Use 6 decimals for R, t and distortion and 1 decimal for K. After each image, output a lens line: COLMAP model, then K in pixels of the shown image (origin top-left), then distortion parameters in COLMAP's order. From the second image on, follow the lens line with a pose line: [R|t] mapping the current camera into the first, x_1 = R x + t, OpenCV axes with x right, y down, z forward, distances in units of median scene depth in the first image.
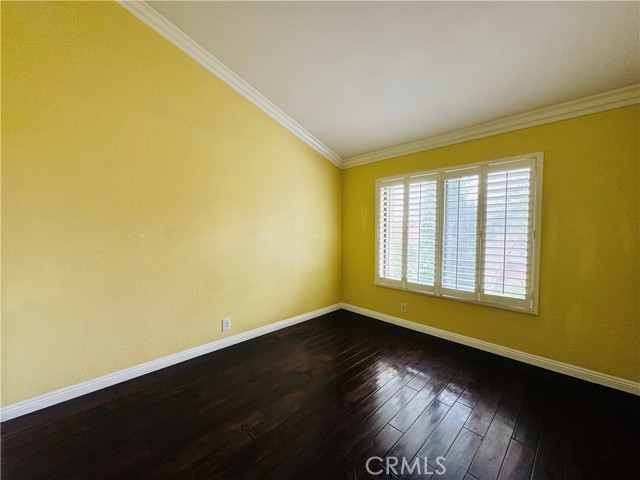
lens RADIAL K [[258.8, 0, 320.0], [0, 258.8, 240.0], [0, 0, 1]] dist [0.000595, 0.000030]
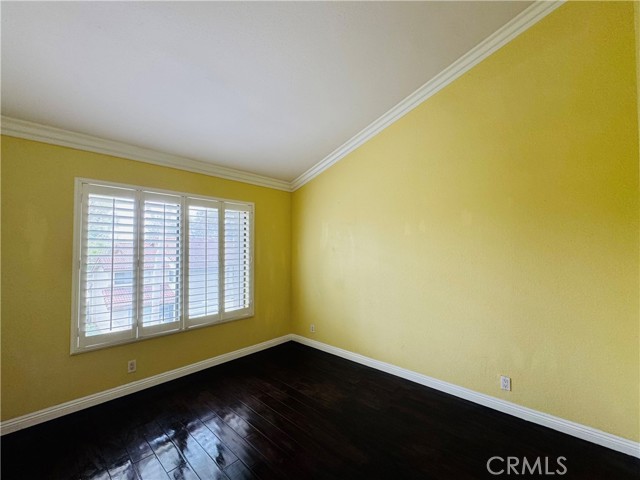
lens RADIAL K [[272.0, 0, 320.0], [0, 272.0, 240.0], [0, 0, 1]] dist [0.000057, 0.000008]
pose [[-0.050428, 0.053180, 0.997311, -0.530257], [0.062060, 0.996818, -0.050016, -0.021603], [-0.996798, 0.059371, -0.053568, 0.548023]]
